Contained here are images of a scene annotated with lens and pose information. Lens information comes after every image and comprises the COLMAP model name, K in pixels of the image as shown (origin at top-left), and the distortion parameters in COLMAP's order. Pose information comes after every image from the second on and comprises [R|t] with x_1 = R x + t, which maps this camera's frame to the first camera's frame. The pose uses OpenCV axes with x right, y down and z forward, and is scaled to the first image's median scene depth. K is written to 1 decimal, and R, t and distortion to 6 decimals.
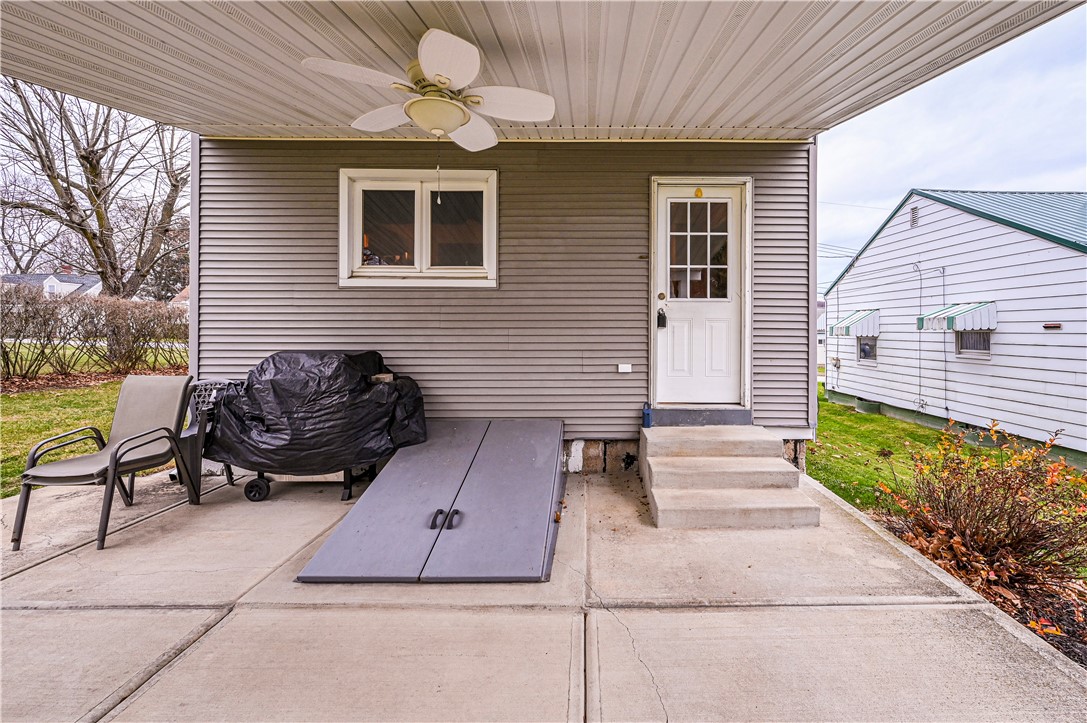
lens RADIAL K [[462.8, 0, 590.9], [0, 462.8, 329.0], [0, 0, 1]] dist [-0.001245, 0.000129]
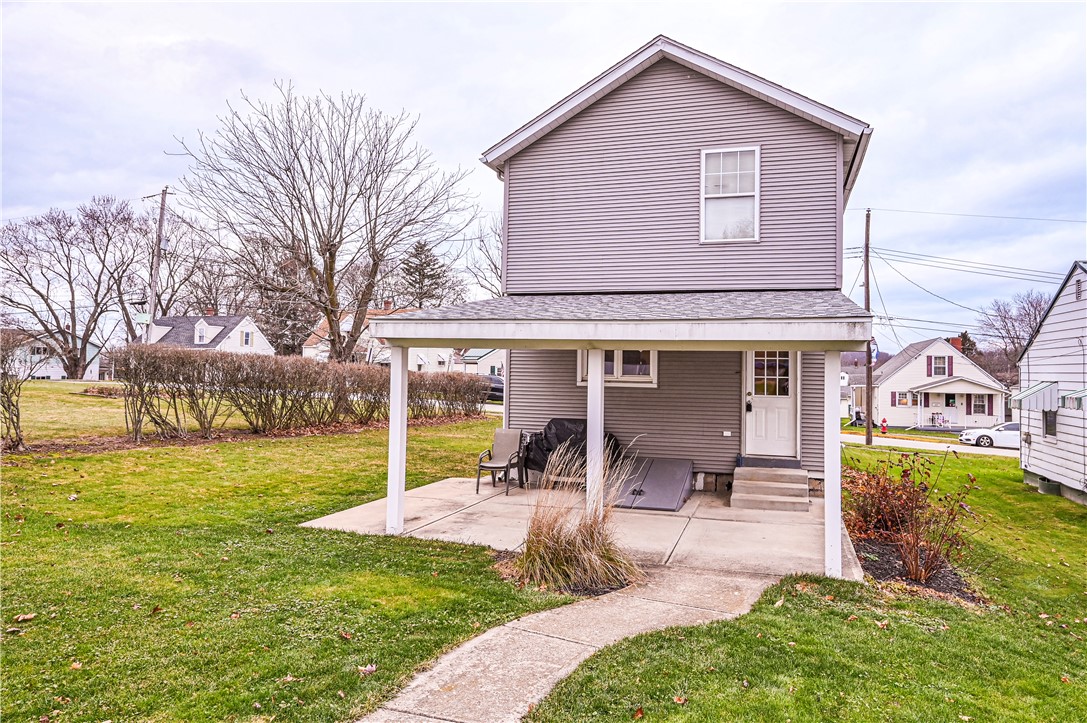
lens RADIAL K [[683.0, 0, 572.5], [0, 683.0, 346.4], [0, 0, 1]] dist [-0.000178, -0.001639]
pose [[0.955273, 0.001578, -0.295722, 0.285753], [-0.012677, 0.999285, -0.035620, -0.154157], [0.295454, 0.037776, 0.954610, -1.745322]]
